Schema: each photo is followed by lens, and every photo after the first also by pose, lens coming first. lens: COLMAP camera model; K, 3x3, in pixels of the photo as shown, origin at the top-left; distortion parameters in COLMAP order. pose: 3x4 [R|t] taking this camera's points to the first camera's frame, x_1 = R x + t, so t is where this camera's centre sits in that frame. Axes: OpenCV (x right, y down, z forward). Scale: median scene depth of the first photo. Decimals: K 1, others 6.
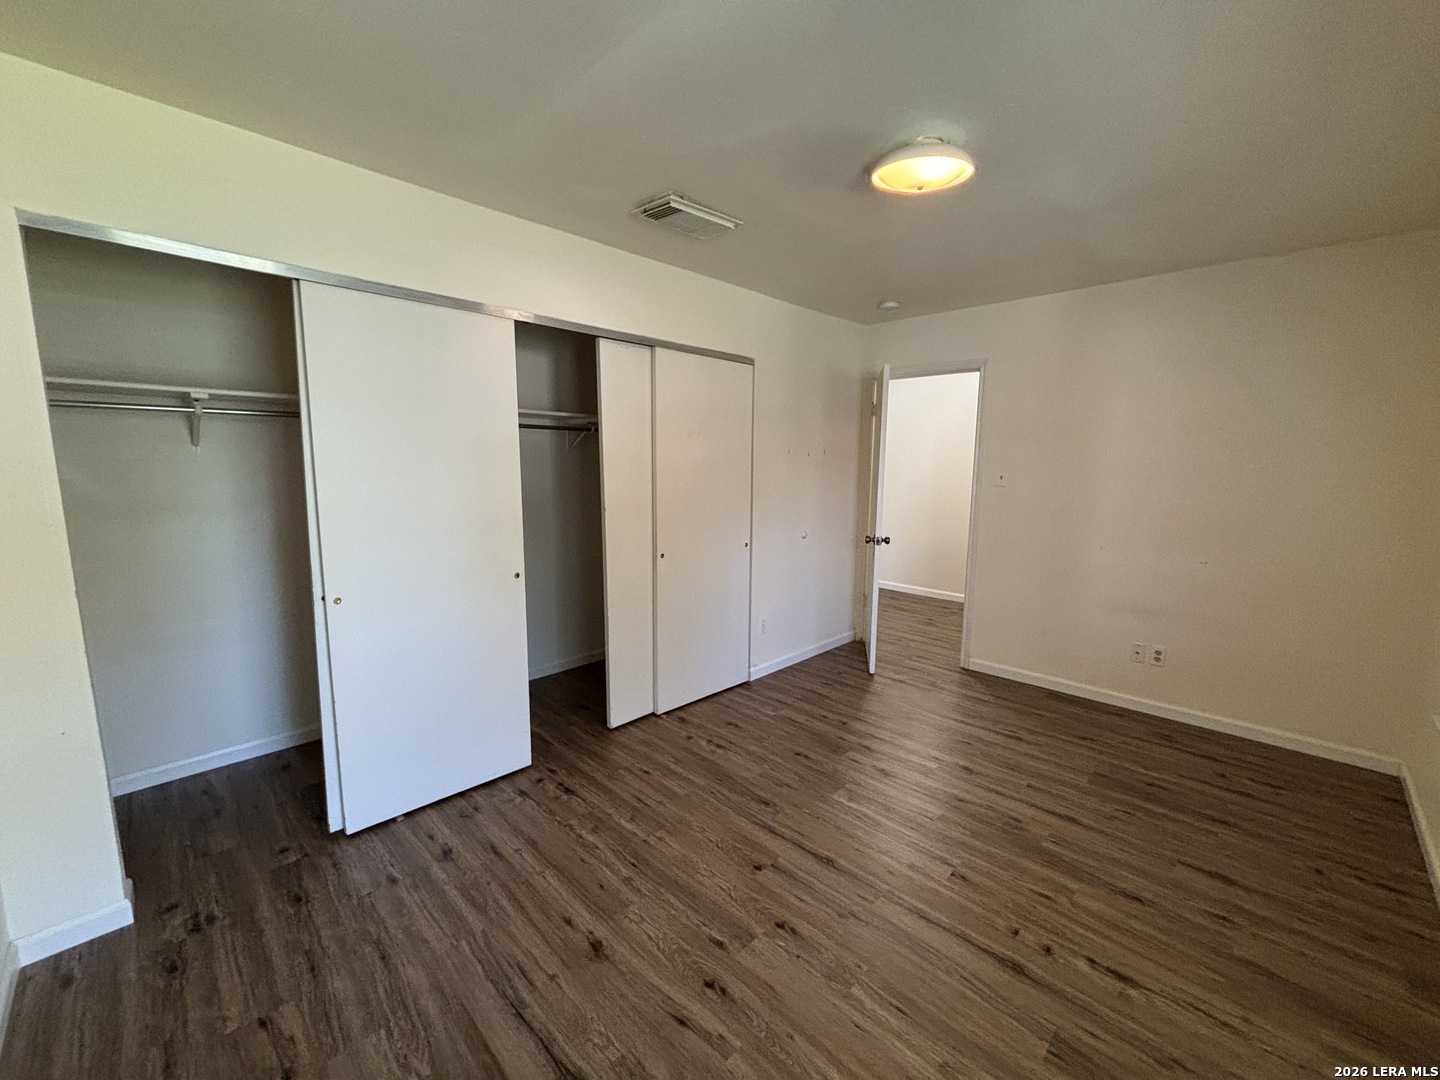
lens RADIAL K [[587.0, 0, 720.0], [0, 587.0, 540.0], [0, 0, 1]] dist [0.001176, 0.006412]
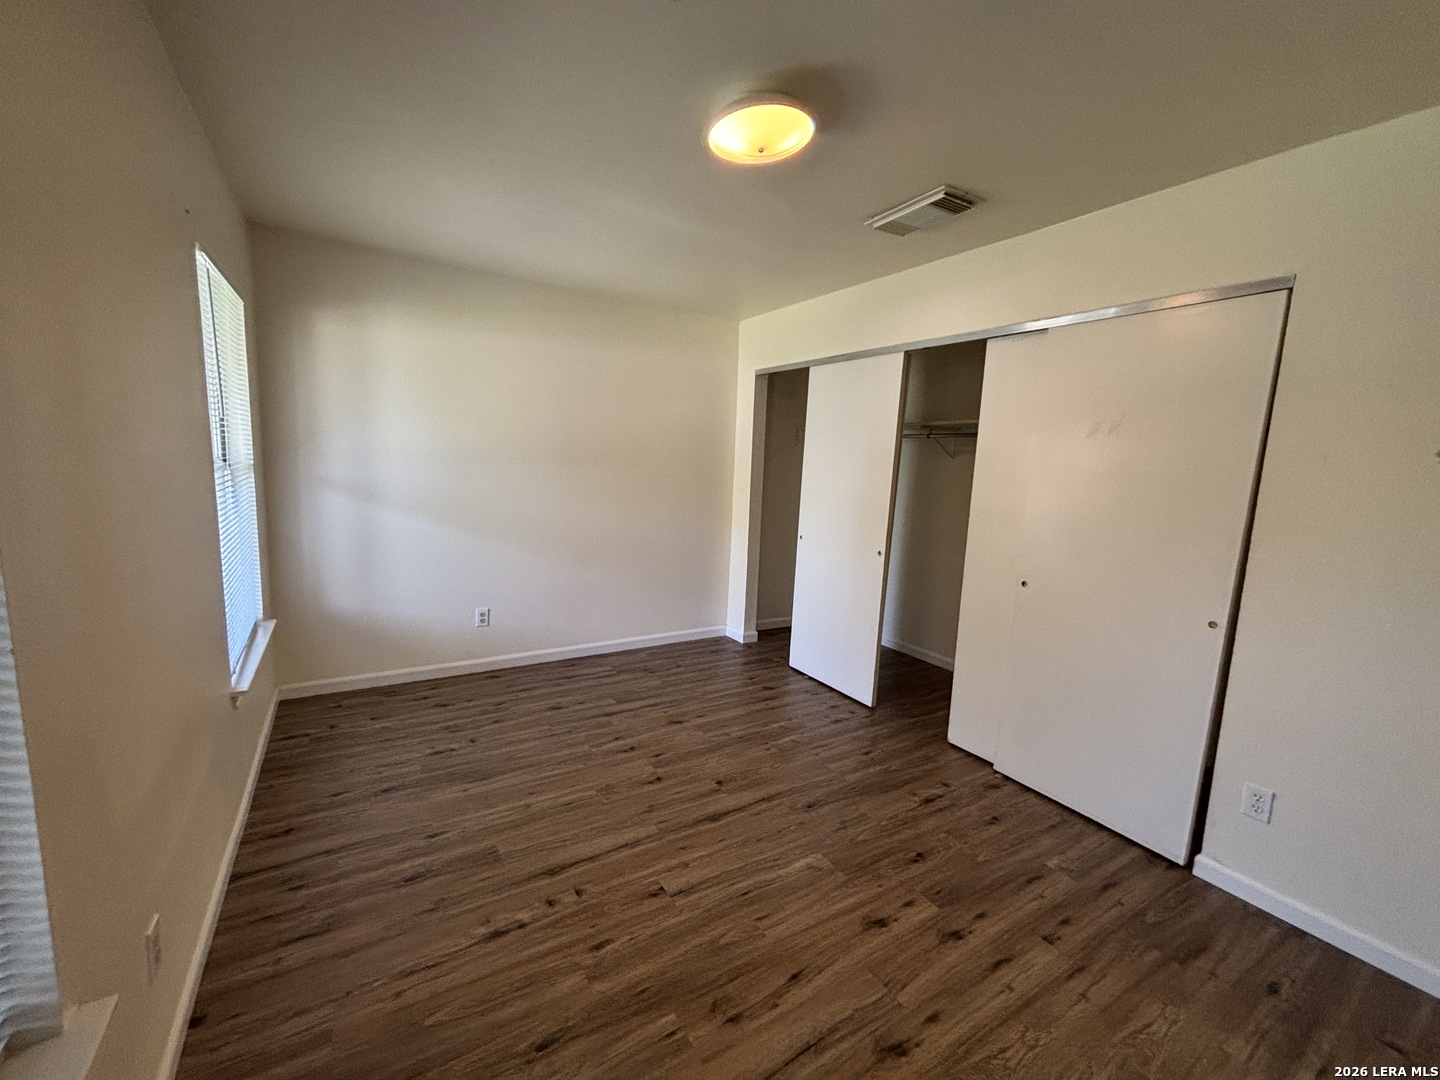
lens RADIAL K [[587.1, 0, 720.5], [0, 587.1, 540.4], [0, 0, 1]] dist [0.002914, 0.000941]
pose [[-0.229403, 0.117871, -0.966168, 1.102538], [-0.177100, 0.971016, 0.160513, -0.124851], [0.957084, 0.207930, -0.201879, 1.056380]]
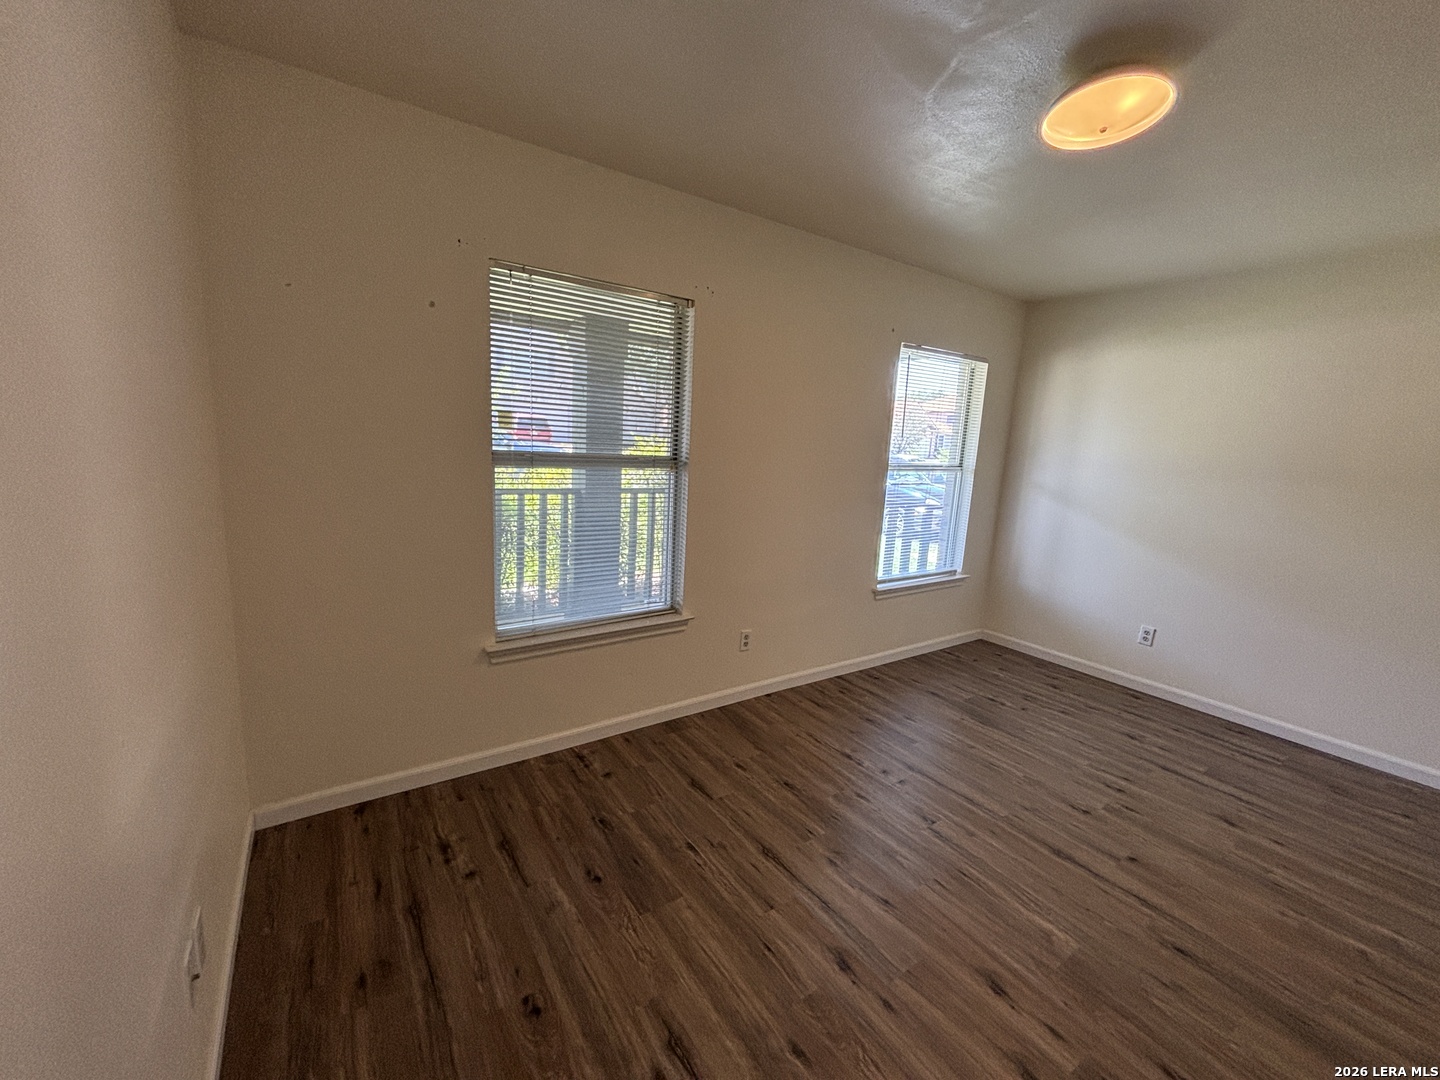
lens RADIAL K [[587.1, 0, 720.5], [0, 587.1, 540.4], [0, 0, 1]] dist [0.002914, 0.000941]
pose [[-0.981208, -0.089294, 0.171048, 0.584207], [-0.033882, 0.952437, 0.302847, -0.224290], [-0.189955, 0.291361, -0.937564, 1.767173]]
